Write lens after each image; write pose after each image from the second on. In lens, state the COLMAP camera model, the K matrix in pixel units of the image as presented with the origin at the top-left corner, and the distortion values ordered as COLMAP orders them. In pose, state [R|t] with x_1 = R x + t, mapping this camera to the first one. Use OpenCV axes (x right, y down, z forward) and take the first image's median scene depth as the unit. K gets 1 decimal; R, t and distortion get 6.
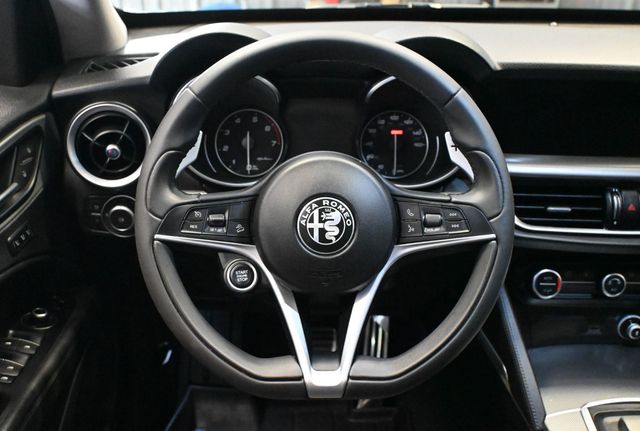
lens RADIAL K [[643.7, 0, 320.5], [0, 643.7, 214.6], [0, 0, 1]] dist [0.010395, 0.000000]
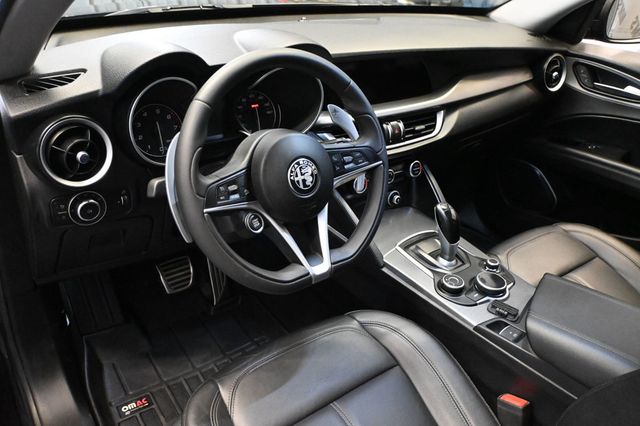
lens RADIAL K [[513.2, 0, 318.0], [0, 513.2, 212.1], [0, 0, 1]] dist [-0.013155, -0.003912]
pose [[0.798664, -0.253140, 0.545944, -0.652052], [0.178943, 0.966085, 0.186171, -0.123486], [-0.574556, -0.050995, 0.816875, -0.045823]]
